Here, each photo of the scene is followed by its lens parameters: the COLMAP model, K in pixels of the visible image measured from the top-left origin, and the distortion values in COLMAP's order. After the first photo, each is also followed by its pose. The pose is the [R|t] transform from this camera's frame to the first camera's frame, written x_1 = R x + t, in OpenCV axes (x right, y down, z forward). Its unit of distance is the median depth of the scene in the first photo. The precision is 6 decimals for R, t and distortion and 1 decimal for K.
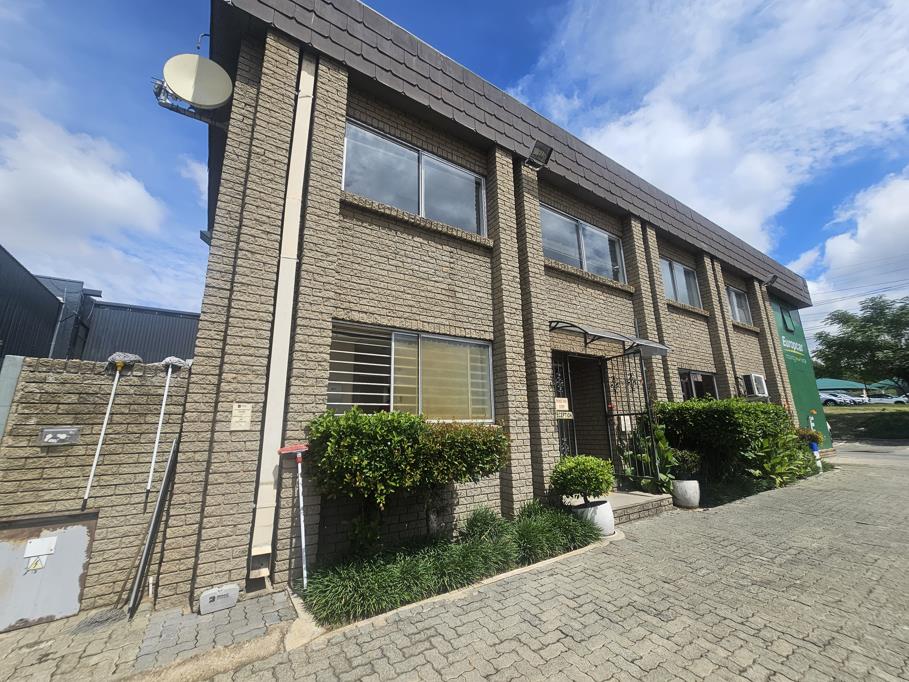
lens RADIAL K [[371.2, 0, 454.5], [0, 371.2, 341.0], [0, 0, 1]] dist [0.017968, -0.005402]
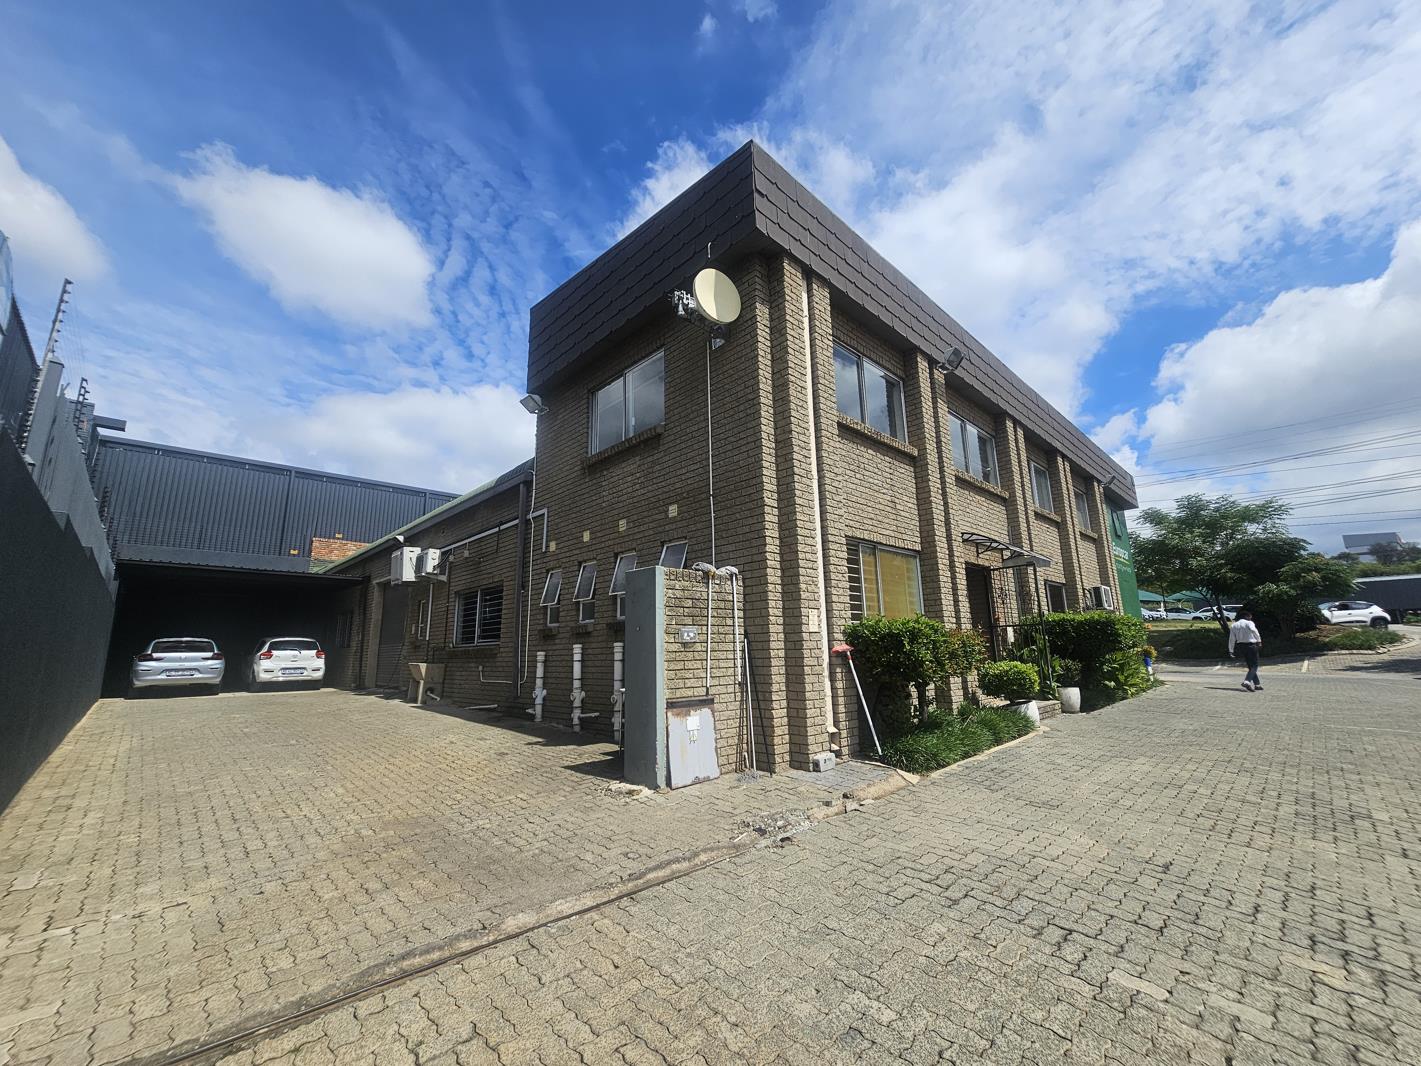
lens RADIAL K [[583.6, 0, 700.7], [0, 583.6, 532.3], [0, 0, 1]] dist [-0.001520, 0.002897]
pose [[0.984556, 0.033178, 0.171895, -0.557197], [-0.036988, 0.999135, 0.019008, -0.044304], [-0.171116, -0.025072, 0.984932, -0.338407]]
